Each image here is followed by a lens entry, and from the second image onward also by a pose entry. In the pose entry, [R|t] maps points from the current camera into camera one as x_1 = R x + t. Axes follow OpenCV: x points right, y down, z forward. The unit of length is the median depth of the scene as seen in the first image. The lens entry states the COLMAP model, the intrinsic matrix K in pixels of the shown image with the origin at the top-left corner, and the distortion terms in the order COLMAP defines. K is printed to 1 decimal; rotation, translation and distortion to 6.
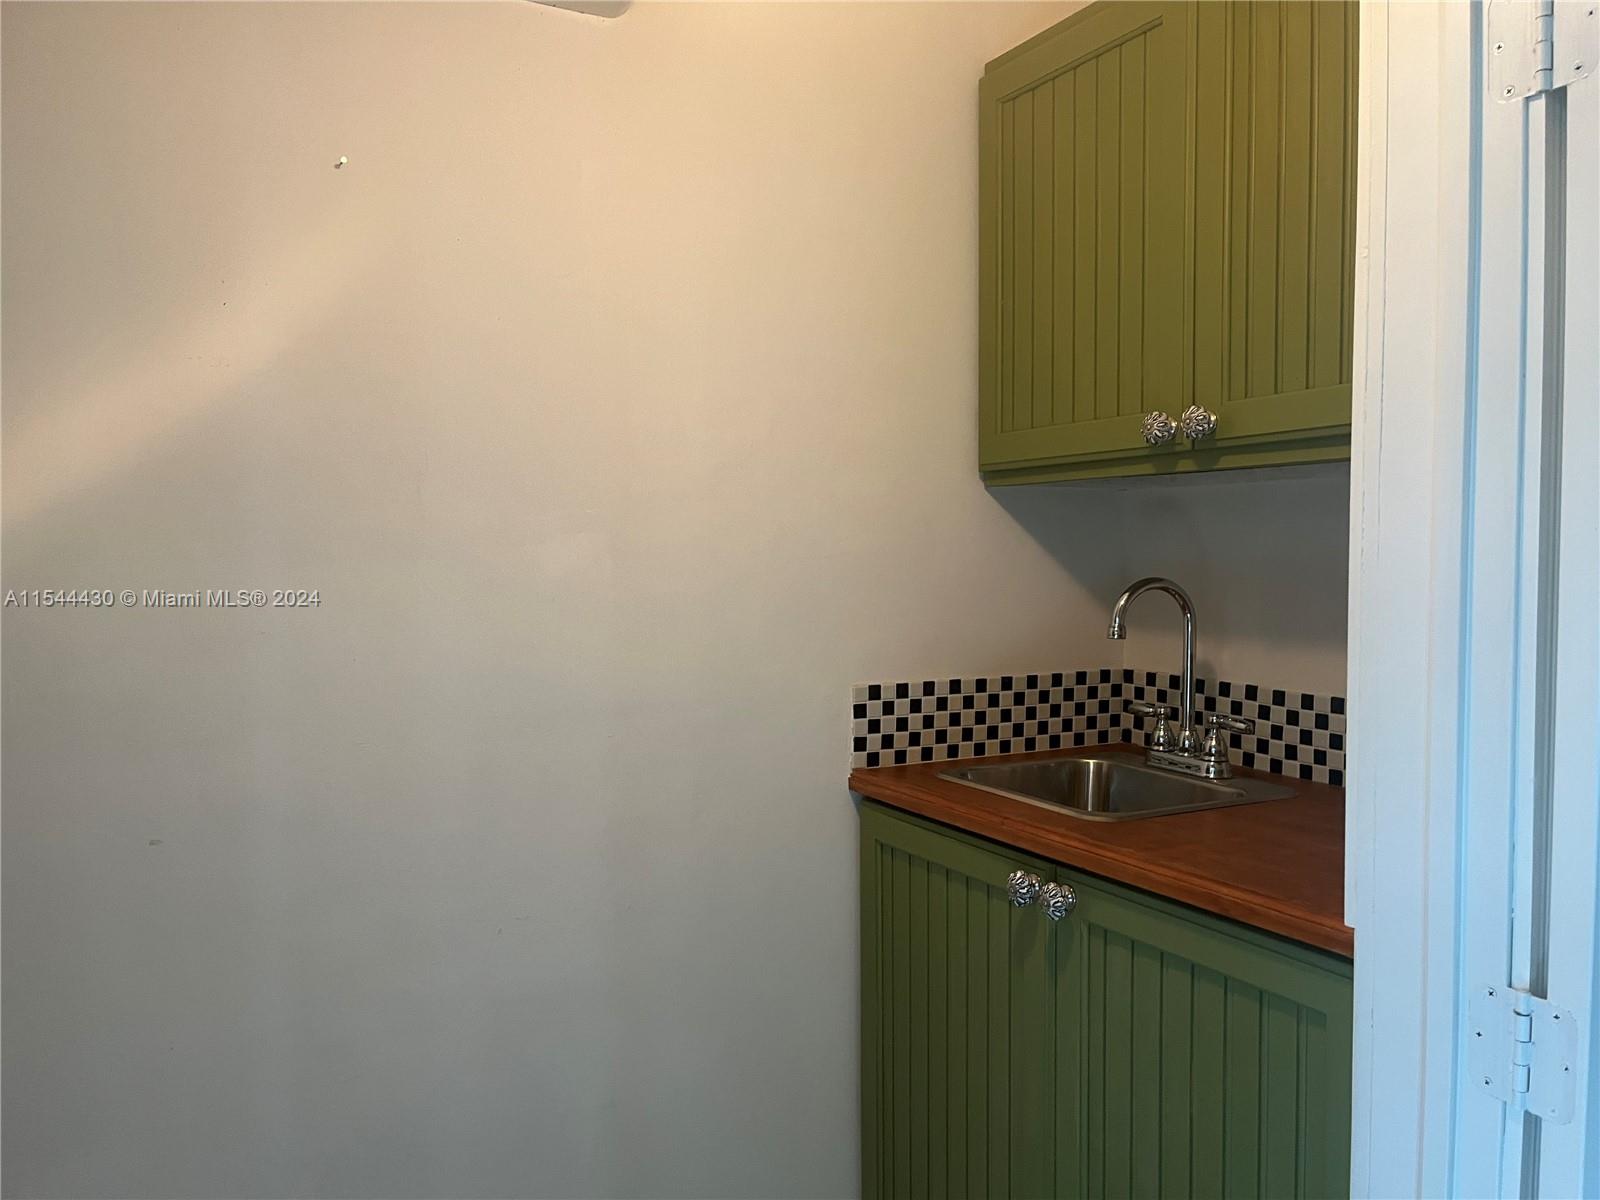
lens RADIAL K [[1203.2, 0, 804.9], [0, 1203.2, 600.1], [0, 0, 1]] dist [0.016149, -0.040553]
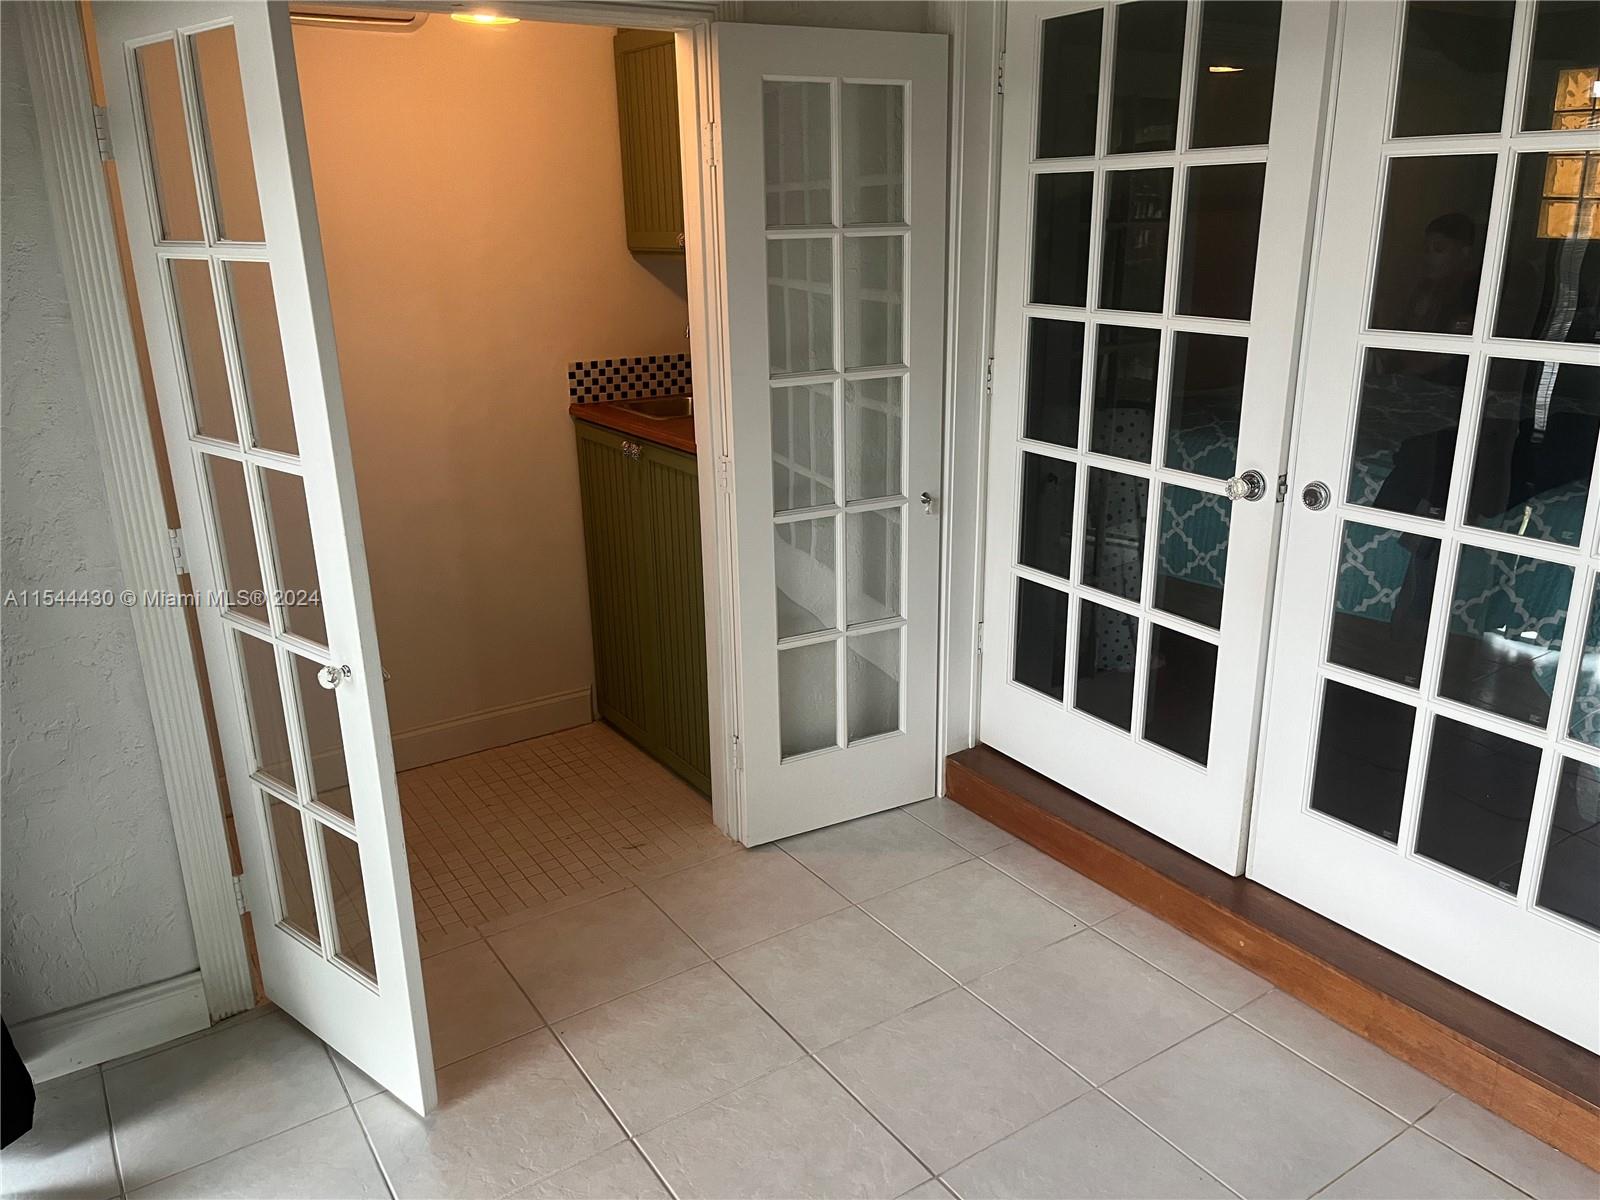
lens RADIAL K [[1203.2, 0, 798.0], [0, 1203.2, 604.2], [0, 0, 1]] dist [0.016149, -0.040553]
pose [[0.996870, -0.035742, 0.070516, 0.269499], [0.015444, 0.962824, 0.269686, -0.079583], [-0.077534, -0.267753, 0.960363, -1.099654]]
